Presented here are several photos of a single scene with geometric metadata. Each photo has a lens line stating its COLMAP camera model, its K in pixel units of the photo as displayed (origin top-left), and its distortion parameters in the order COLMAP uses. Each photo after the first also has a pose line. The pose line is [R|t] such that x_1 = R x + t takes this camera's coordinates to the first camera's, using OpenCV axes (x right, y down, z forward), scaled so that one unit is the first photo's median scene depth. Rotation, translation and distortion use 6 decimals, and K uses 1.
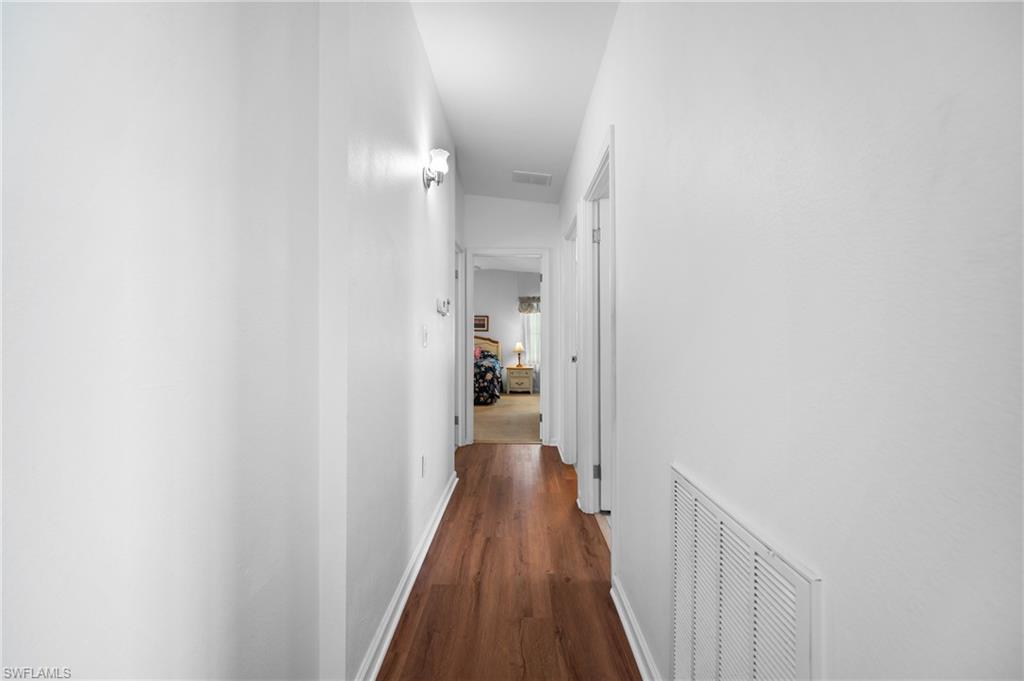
lens RADIAL K [[406.2, 0, 511.5], [0, 406.2, 338.7], [0, 0, 1]] dist [-0.000804, -0.000095]
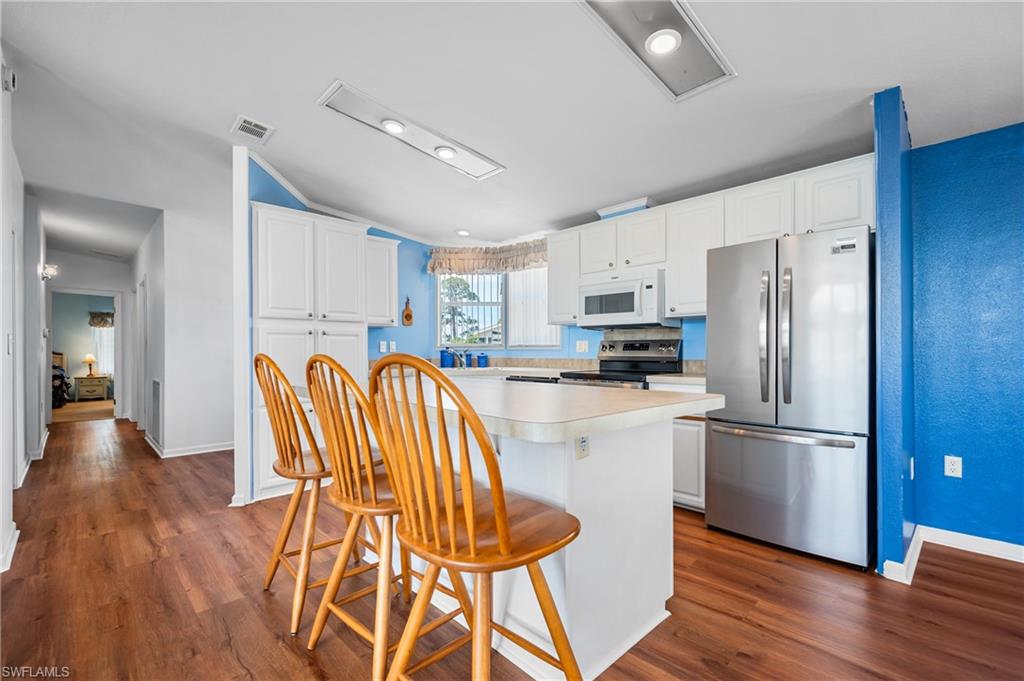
lens RADIAL K [[455.4, 0, 508.4], [0, 455.4, 347.4], [0, 0, 1]] dist [-0.000796, -0.000382]
pose [[0.713270, -0.001520, 0.700888, -0.037122], [0.005229, 0.999981, -0.003153, 0.001003], [-0.700870, 0.005914, 0.713264, -0.676506]]
